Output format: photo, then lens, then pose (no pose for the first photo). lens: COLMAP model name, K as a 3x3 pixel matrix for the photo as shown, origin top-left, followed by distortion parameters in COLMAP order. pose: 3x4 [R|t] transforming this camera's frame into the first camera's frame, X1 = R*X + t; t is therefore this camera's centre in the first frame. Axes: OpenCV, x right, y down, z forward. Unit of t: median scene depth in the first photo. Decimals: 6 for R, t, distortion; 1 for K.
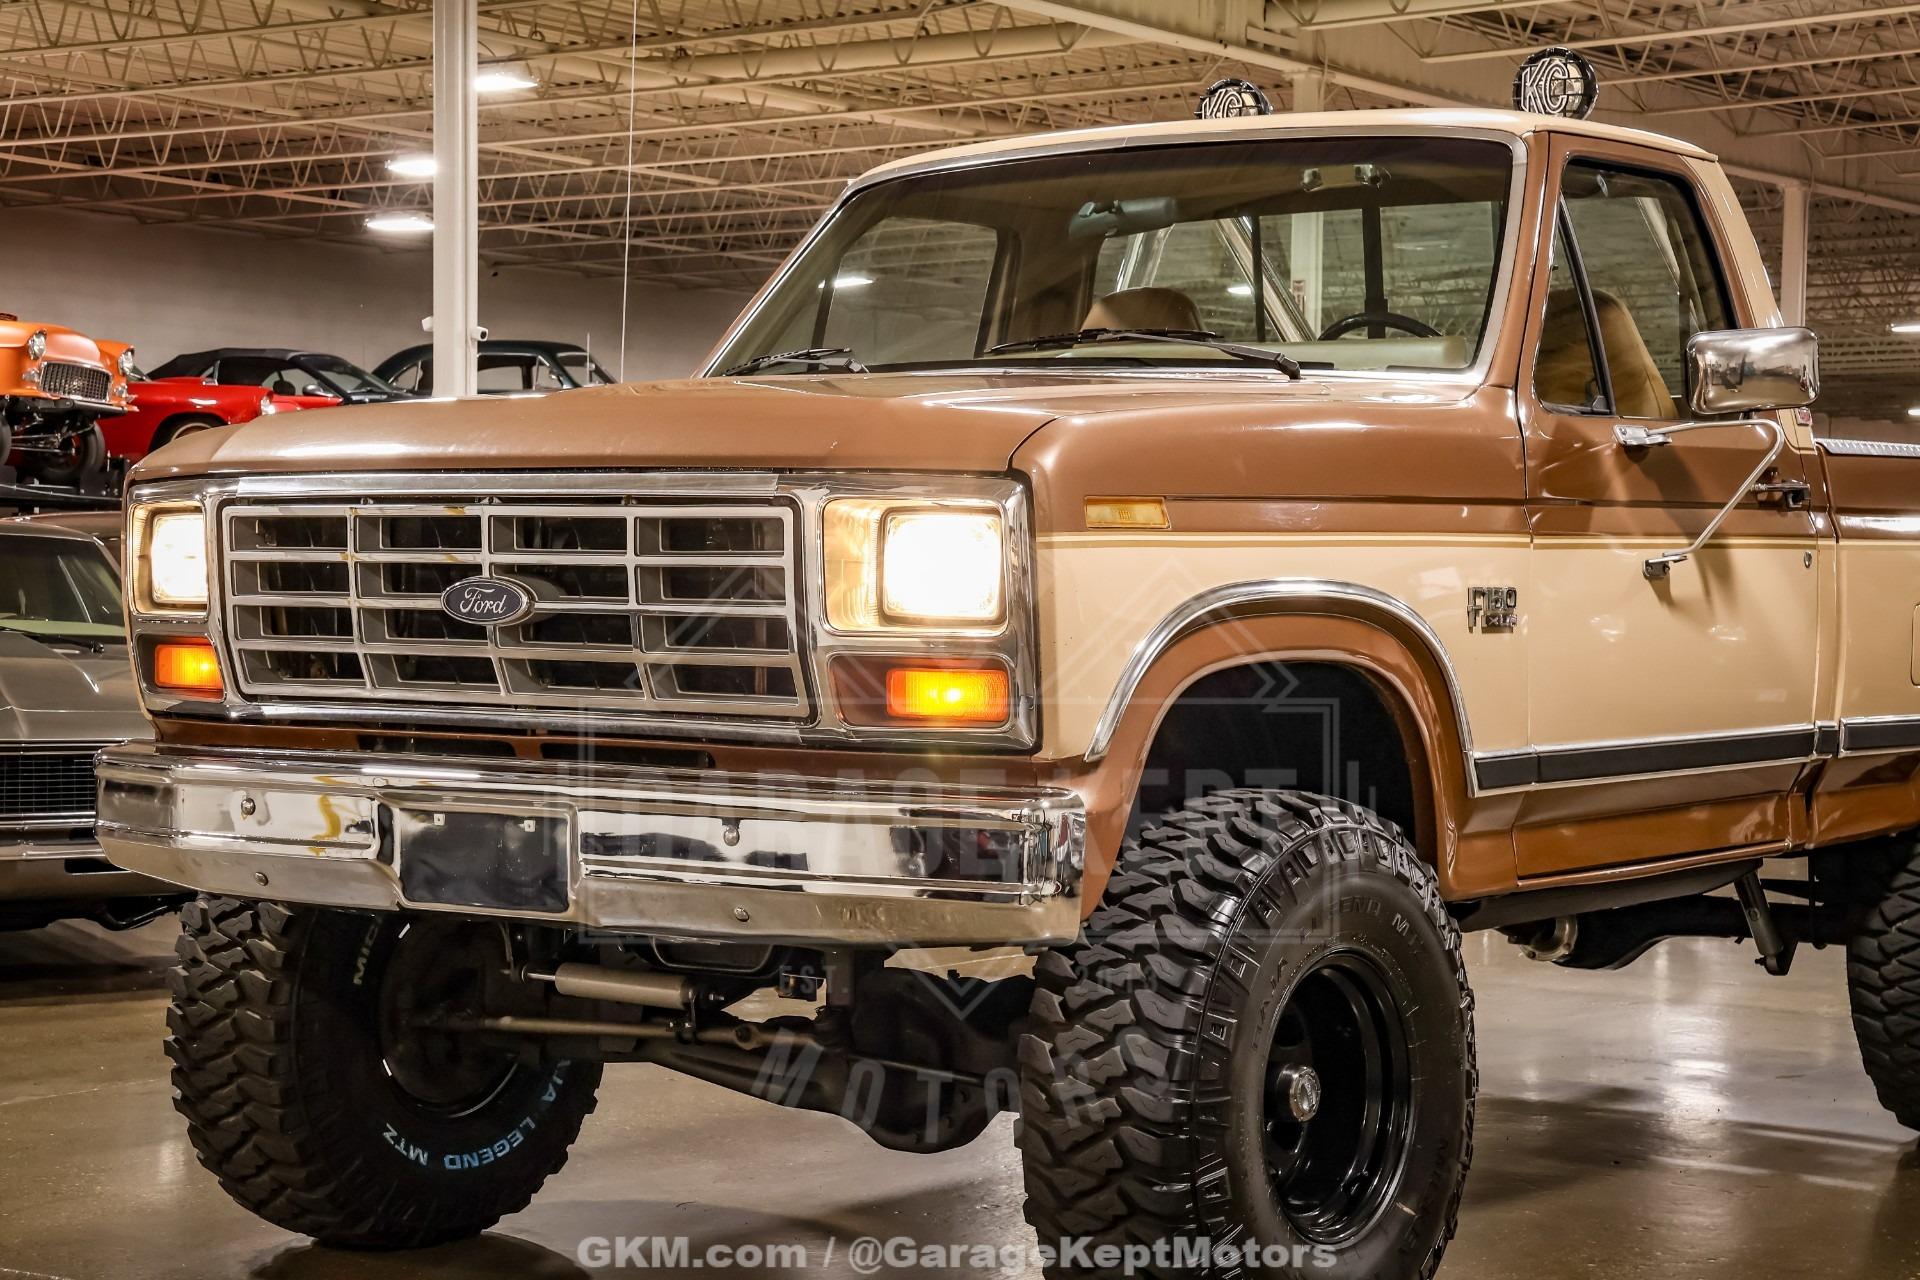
lens RADIAL K [[3439.6, 0, 960.0], [0, 3439.6, 640.0], [0, 0, 1]] dist [0.229079, 0.058750]
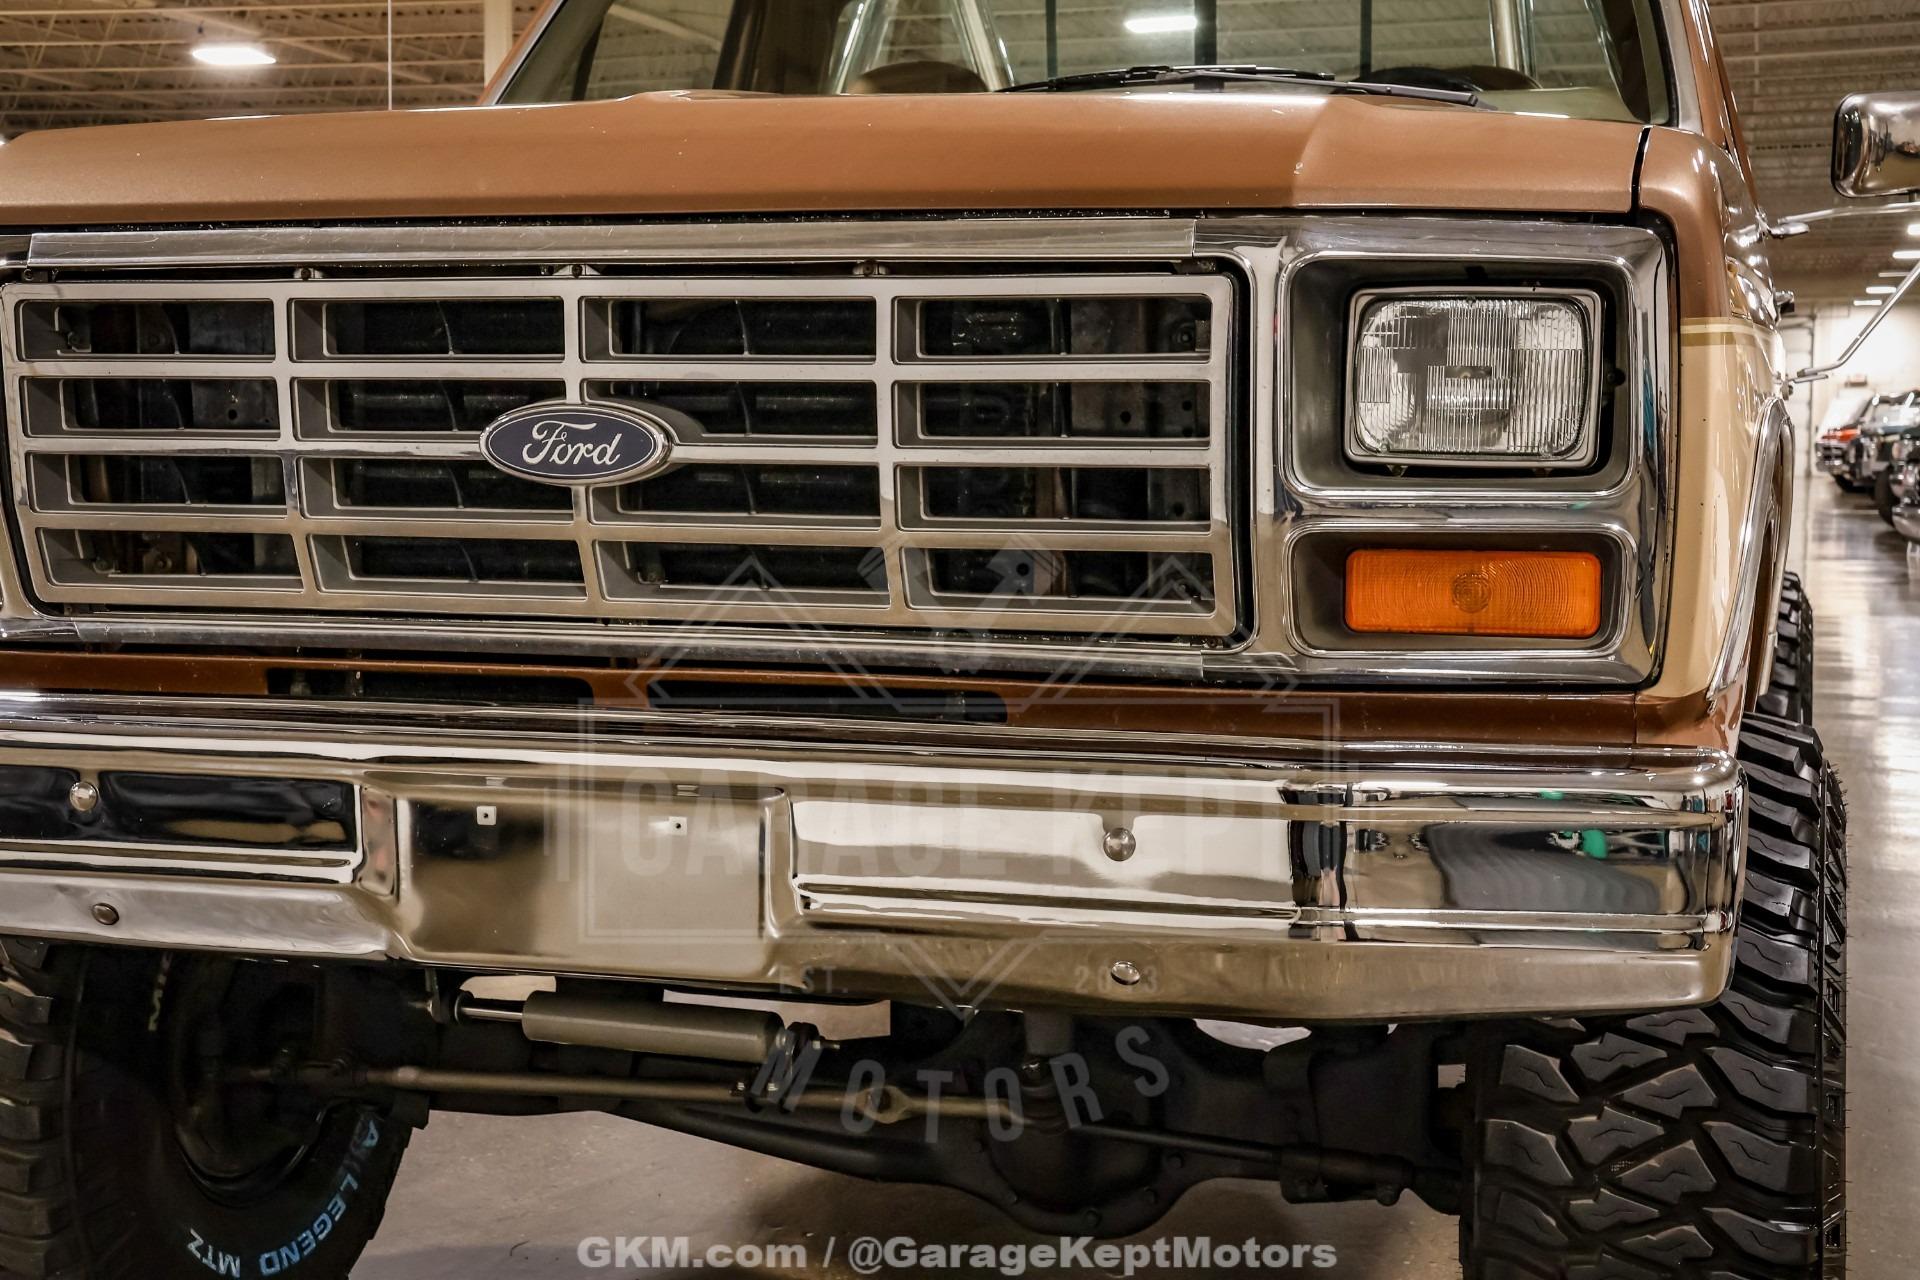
lens RADIAL K [[2669.1, 0, 960.0], [0, 2669.1, 640.0], [0, 0, 1]] dist [0.123787, 0.038395]
pose [[0.944628, -0.032569, 0.326523, -0.196701], [0.011389, 0.997717, 0.066570, -0.006655], [-0.327946, -0.059165, 0.942842, 0.480367]]
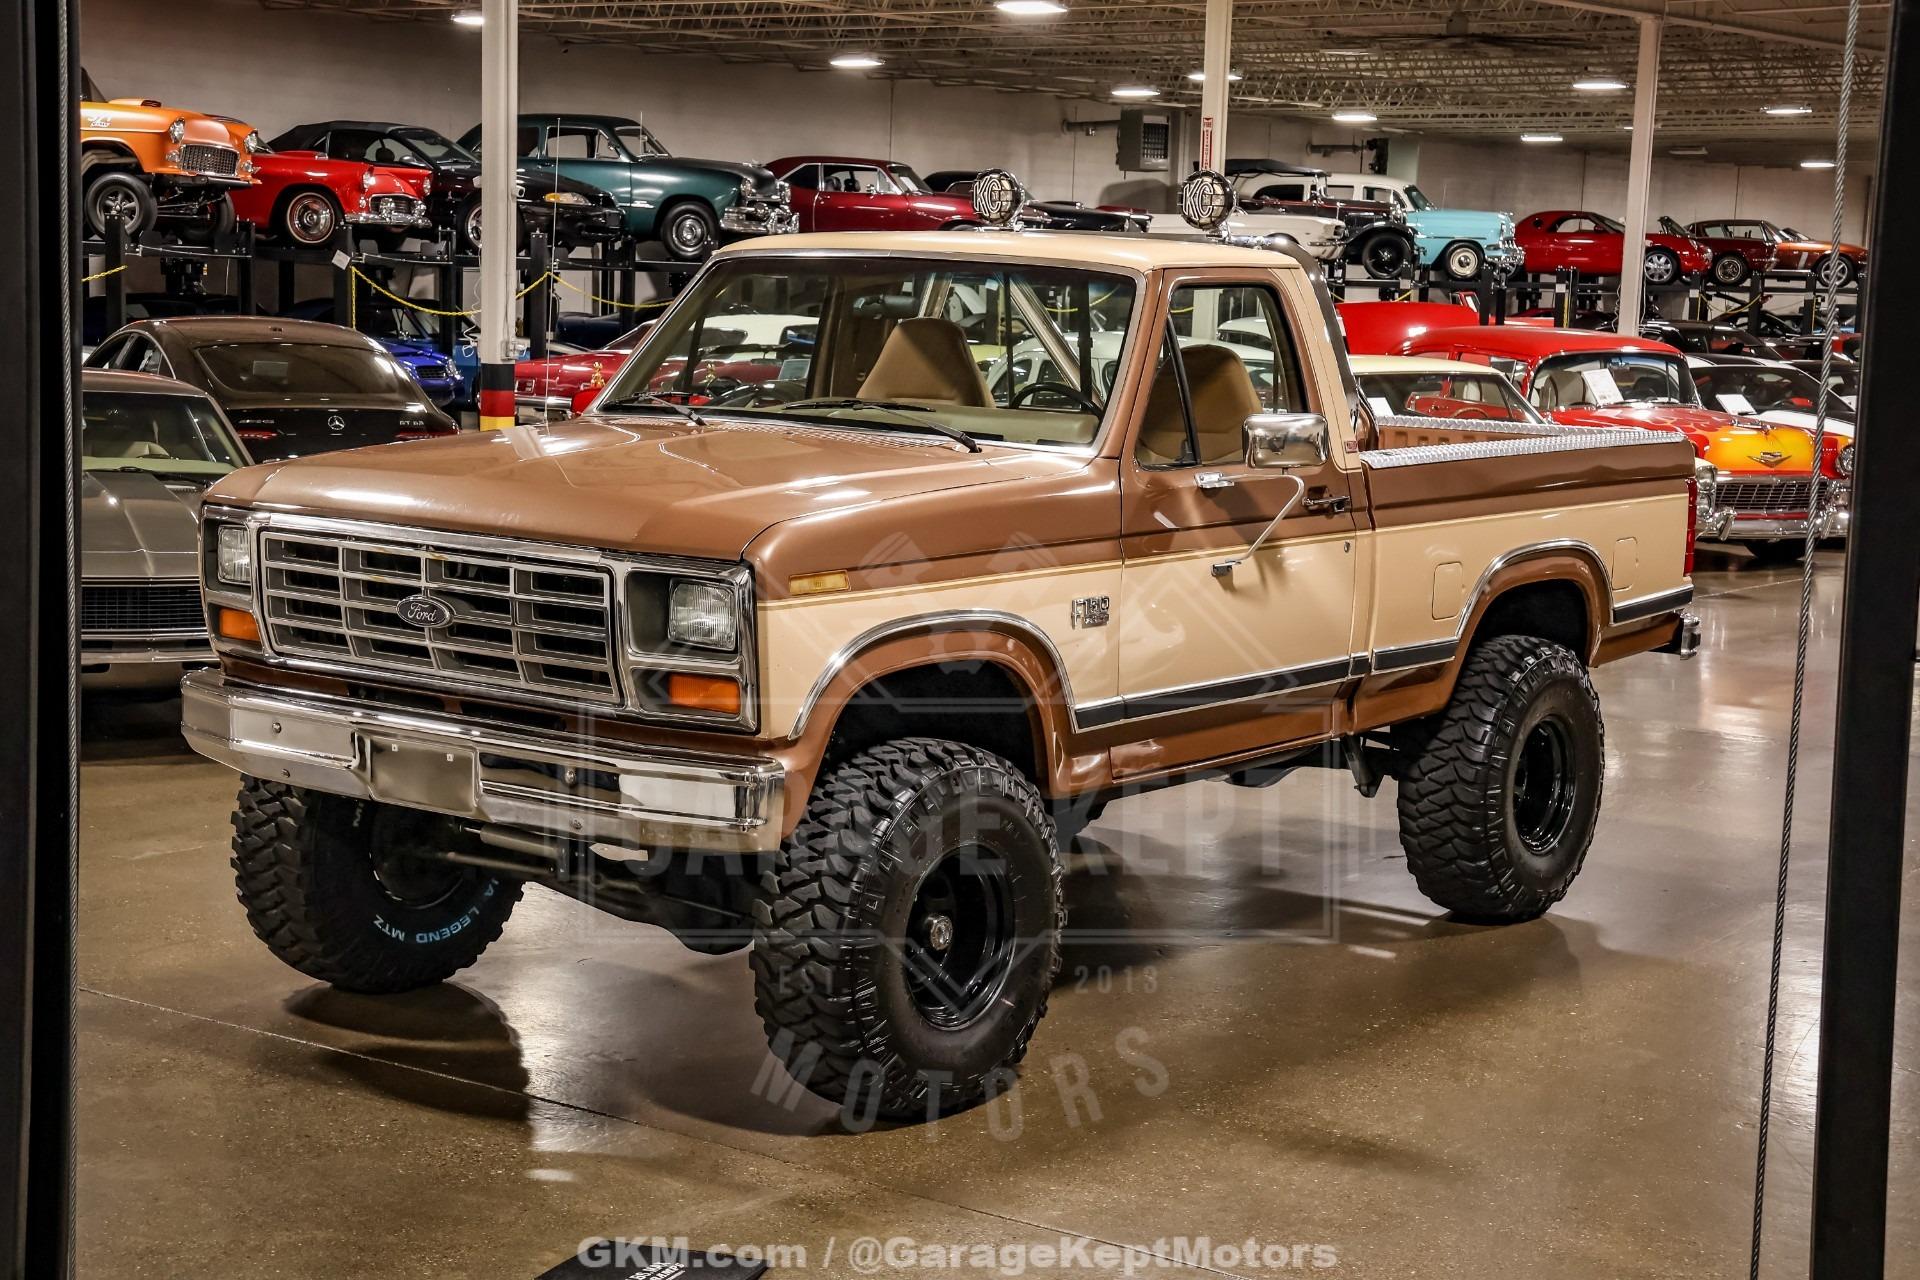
lens RADIAL K [[3014.9, 0, 960.0], [0, 3014.9, 640.0], [0, 0, 1]] dist [0.146916, 0.149929]
pose [[0.999698, 0.022089, -0.010771, 0.105270], [-0.020830, 0.994201, 0.105501, -0.129817], [0.013039, -0.105245, 0.994361, -0.315680]]
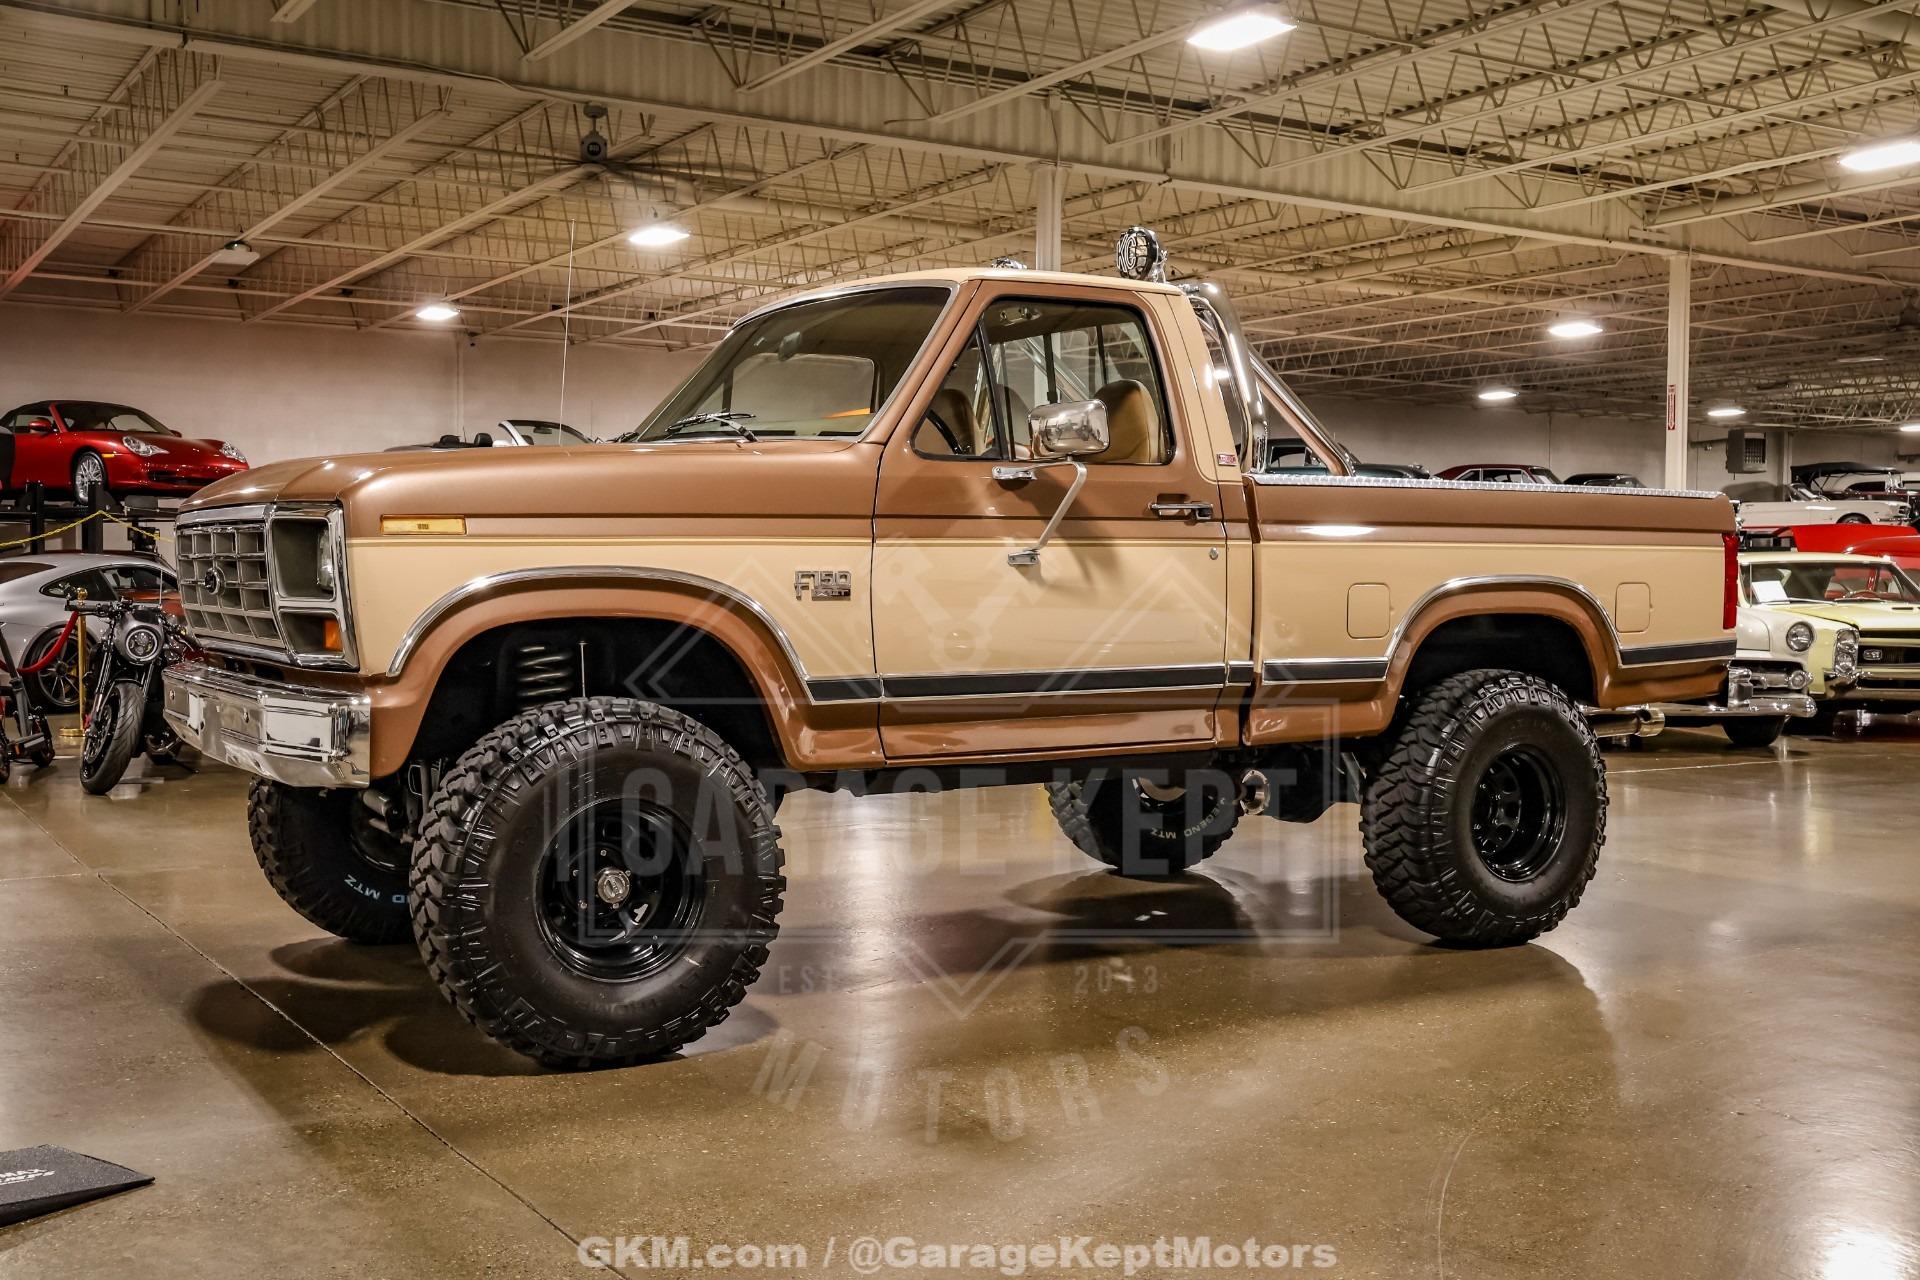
lens RADIAL K [[1944.5, 0, 960.0], [0, 1944.5, 640.0], [0, 0, 1]] dist [-0.008508, 0.020711]
pose [[0.927754, 0.009281, -0.373076, 0.512066], [-0.003915, 0.999878, 0.015138, 0.002020], [0.373171, -0.012584, 0.927677, 0.196536]]
